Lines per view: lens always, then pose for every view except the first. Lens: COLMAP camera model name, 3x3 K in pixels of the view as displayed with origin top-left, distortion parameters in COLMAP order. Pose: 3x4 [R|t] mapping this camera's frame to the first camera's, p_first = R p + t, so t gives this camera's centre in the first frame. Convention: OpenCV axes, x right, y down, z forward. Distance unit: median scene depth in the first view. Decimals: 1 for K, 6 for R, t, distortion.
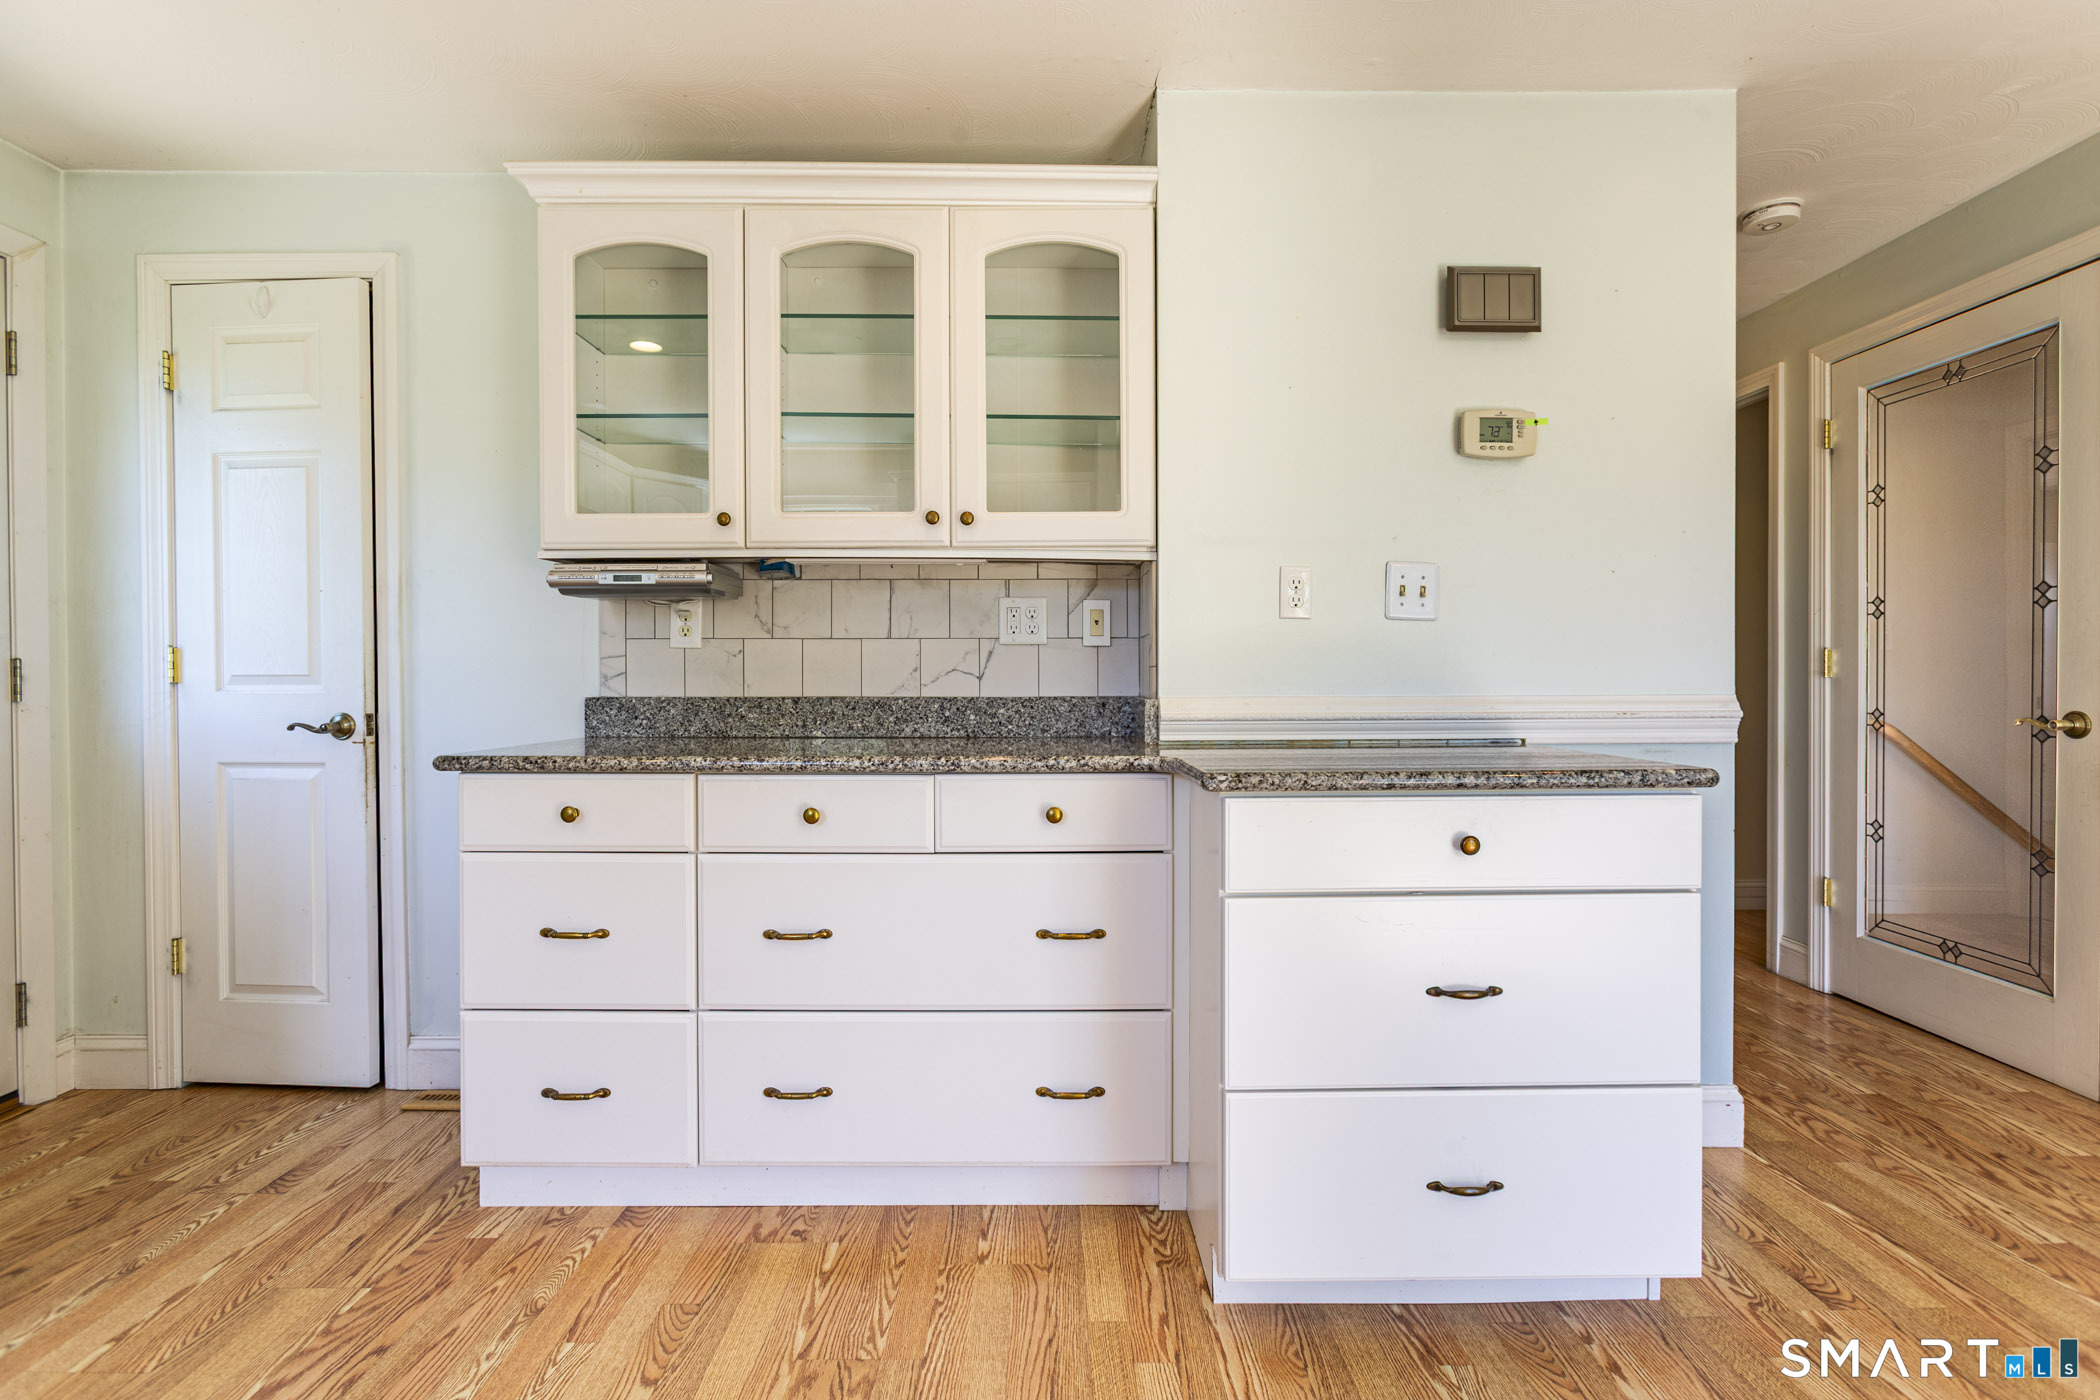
lens RADIAL K [[953.1, 0, 1050.0], [0, 953.1, 700.0], [0, 0, 1]] dist [-0.001461, 0.000124]
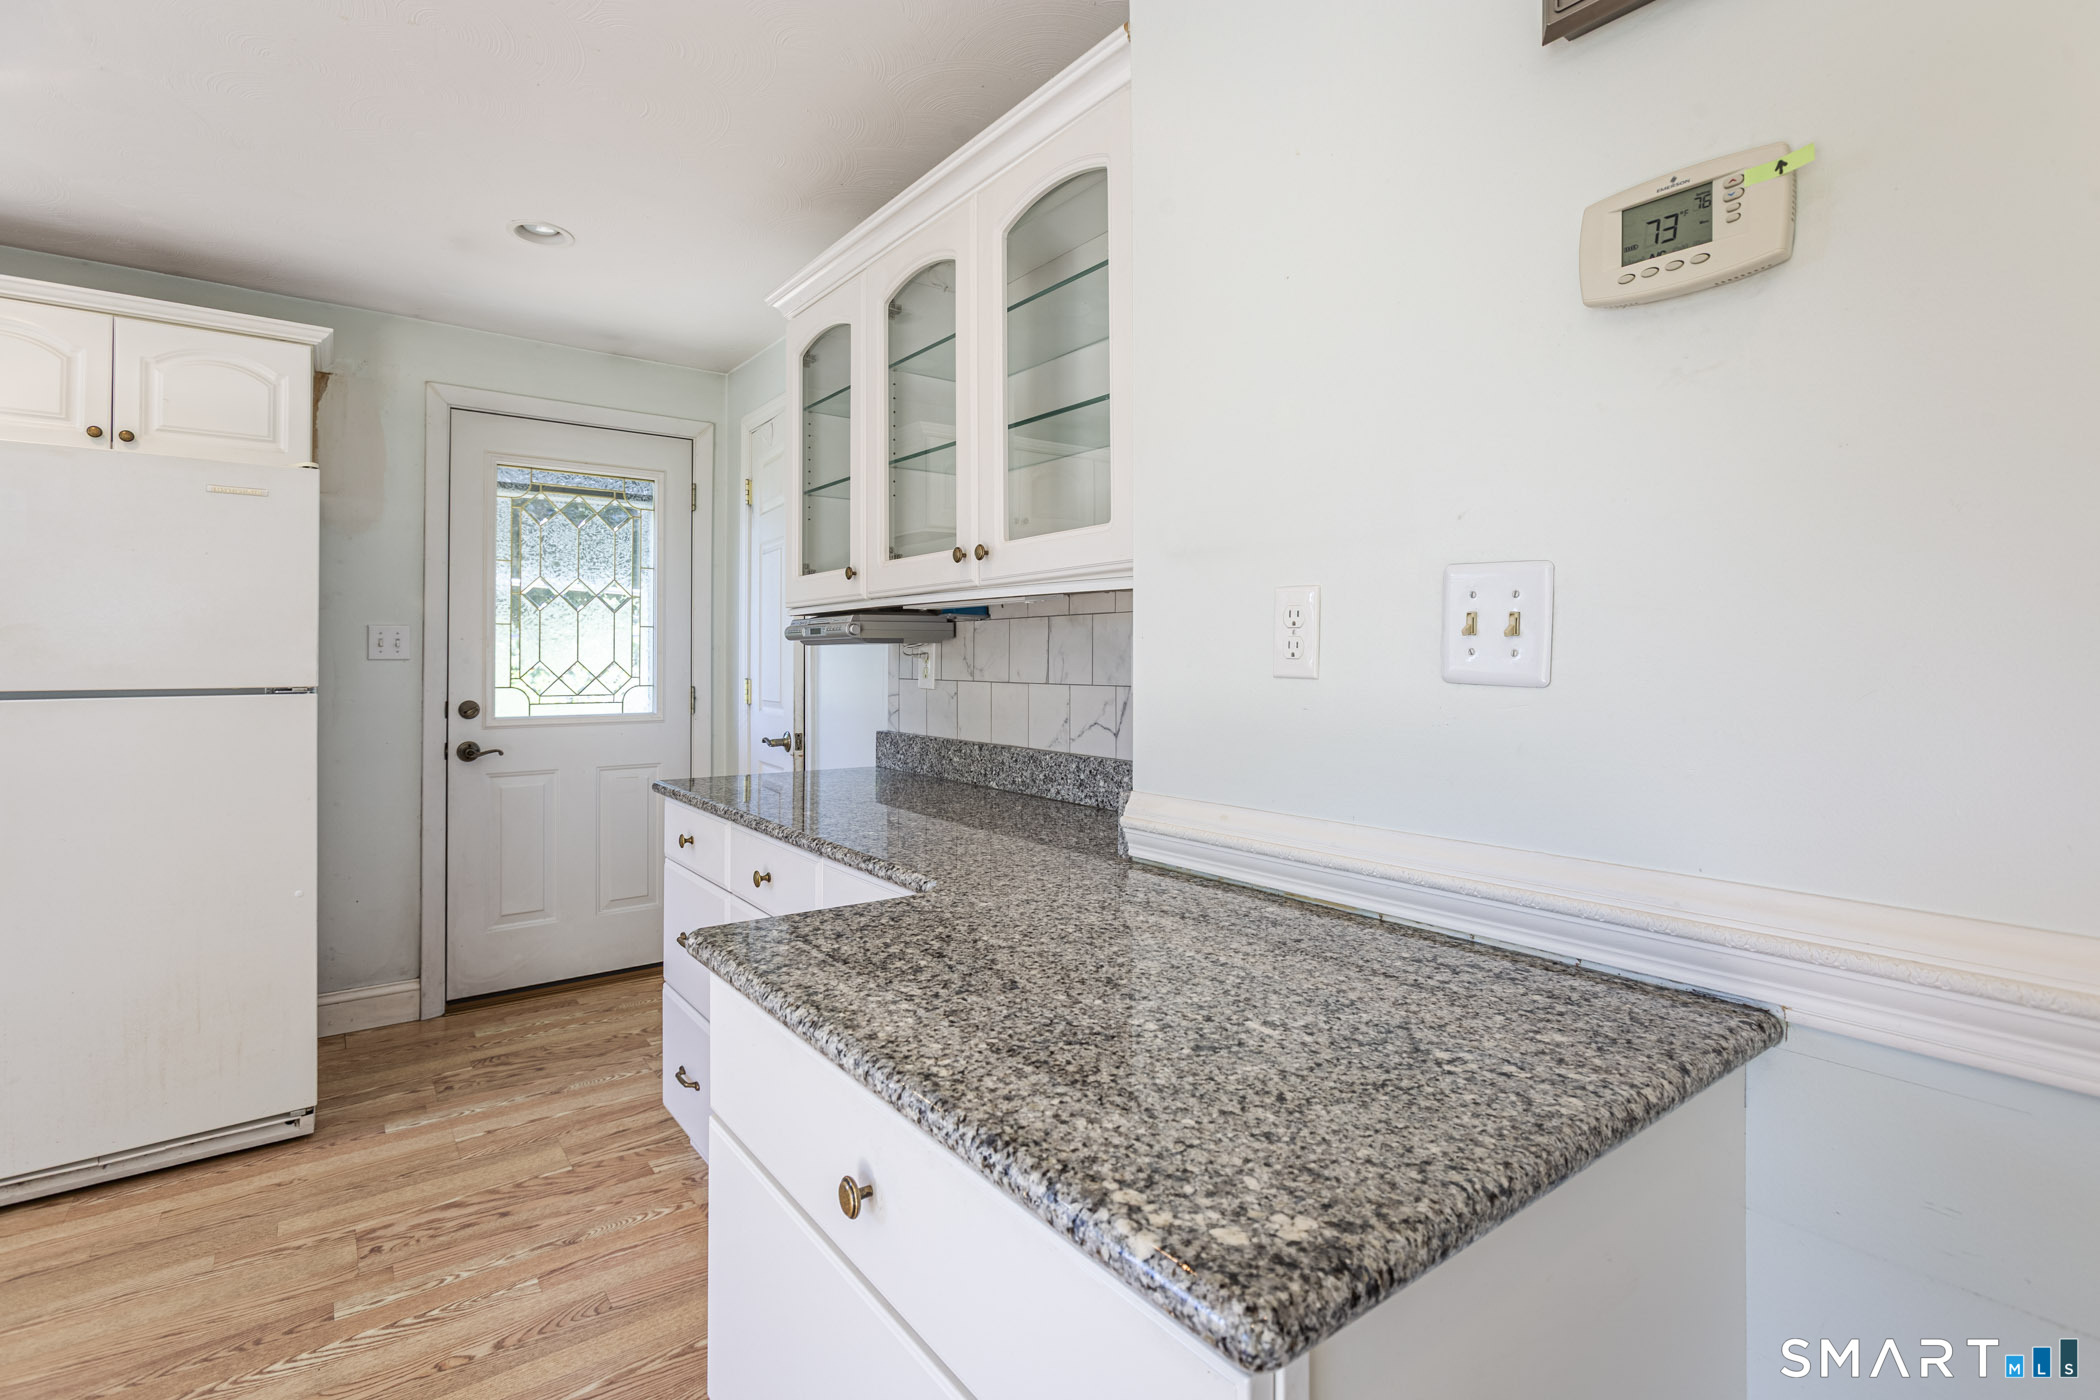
lens RADIAL K [[970.9, 0, 1052.5], [0, 970.9, 656.5], [0, 0, 1]] dist [-0.000541, -0.000030]
pose [[0.597851, -0.000658, -0.801607, 0.577633], [-0.020551, 0.999658, -0.016147, -0.078391], [0.801344, 0.026127, 0.597633, 0.491536]]
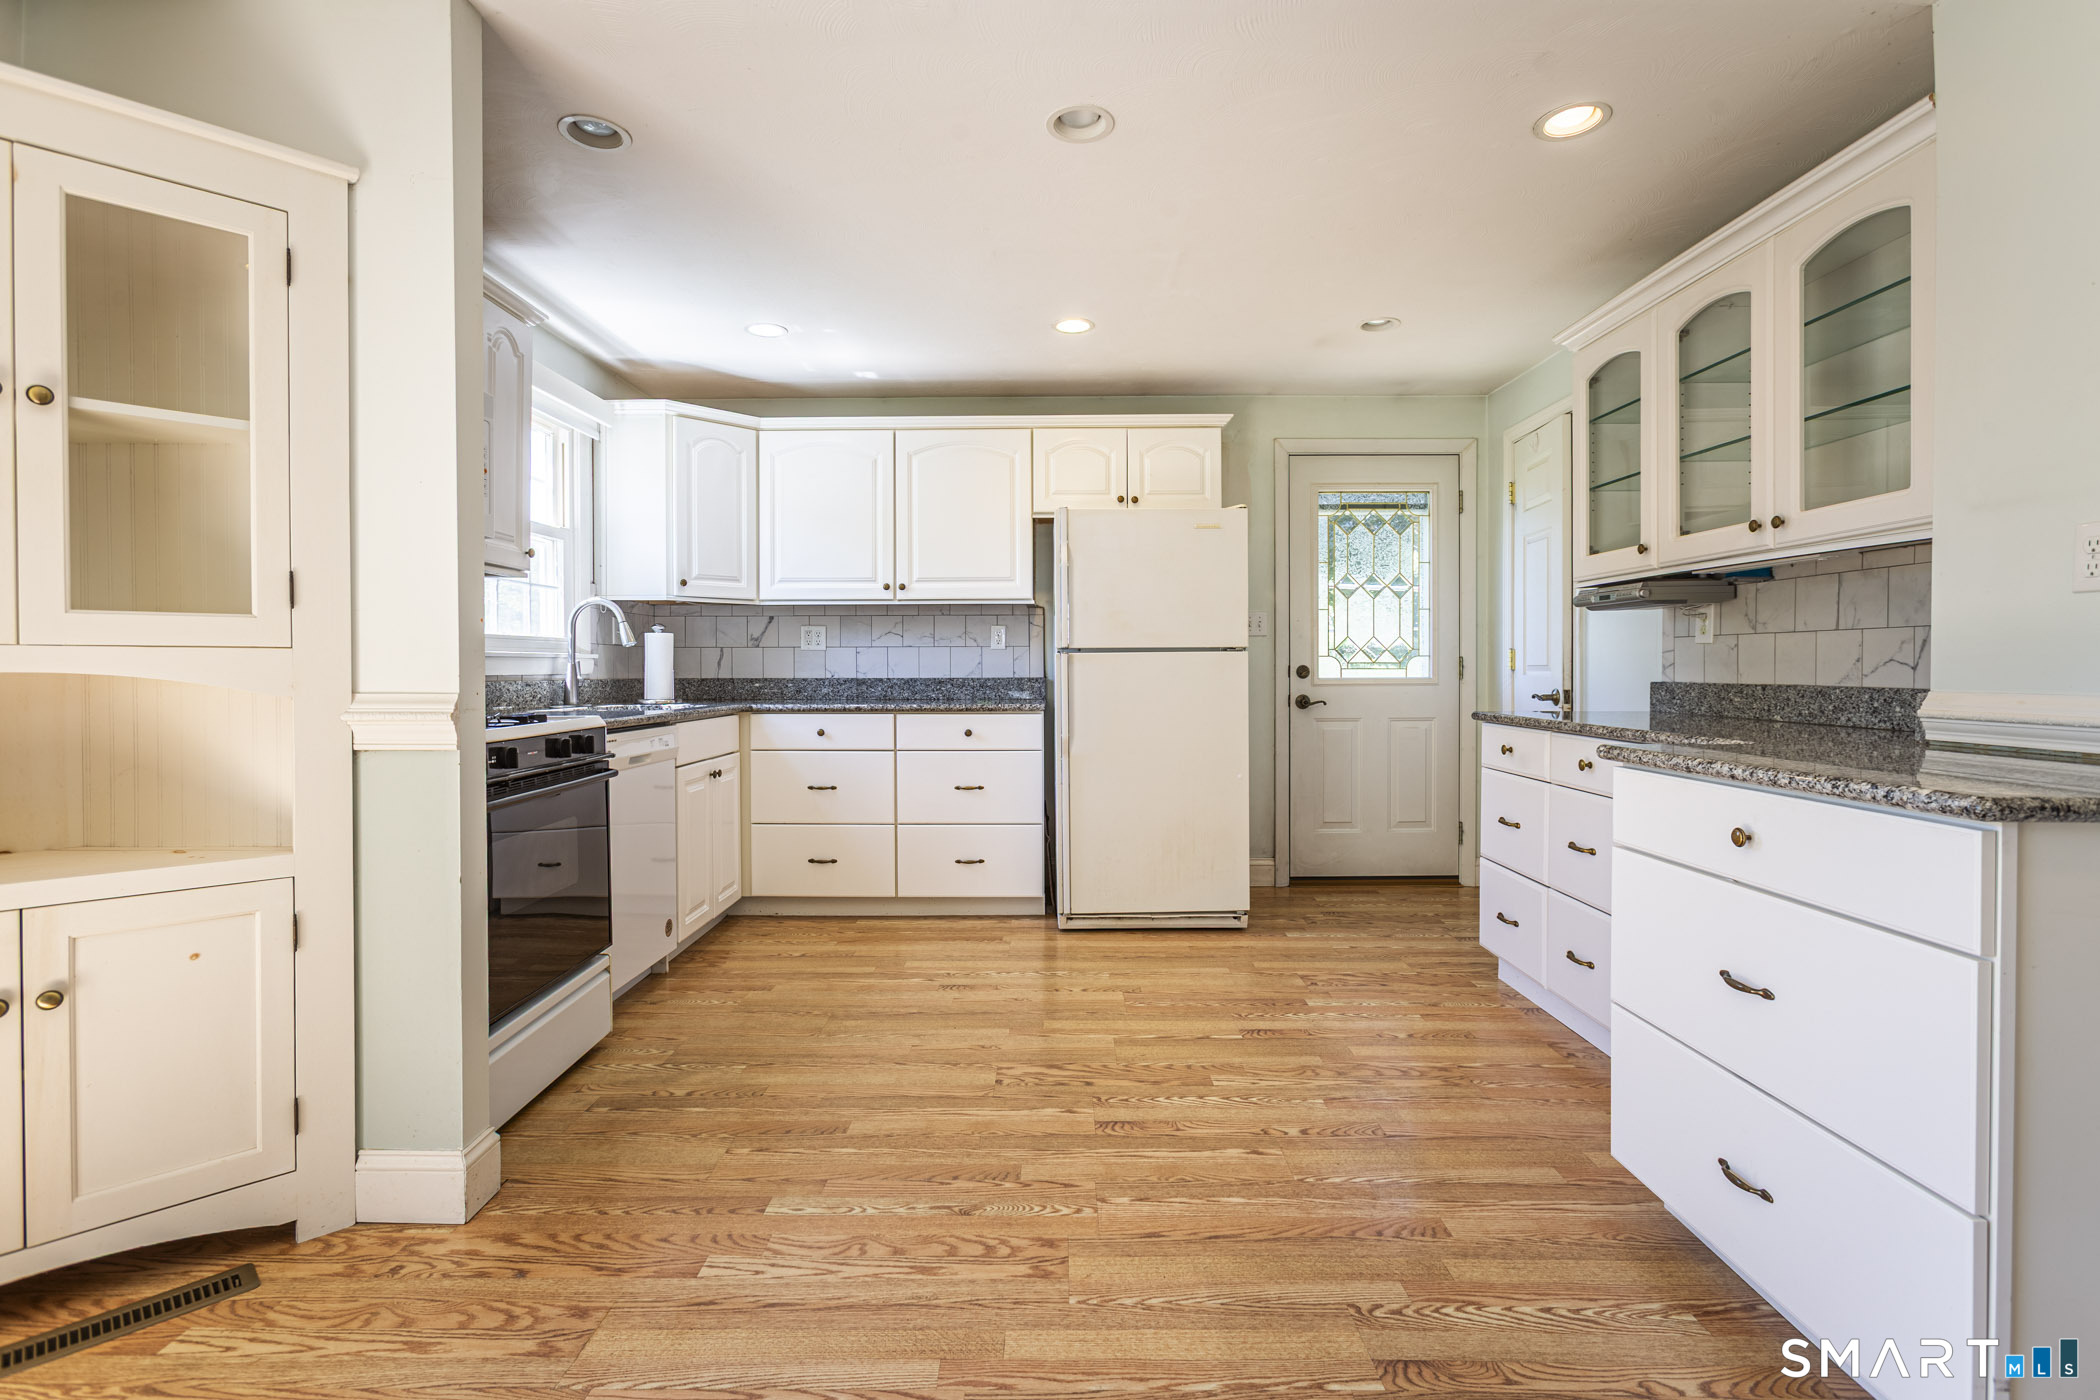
lens RADIAL K [[991.9, 0, 1062.2], [0, 991.9, 687.7], [0, 0, 1]] dist [-0.002137, 0.000991]
pose [[-0.004743, 0.022916, -0.999726, 0.950564], [-0.020334, 0.999528, 0.023008, -0.009806], [0.999782, 0.020437, -0.004275, 0.177038]]
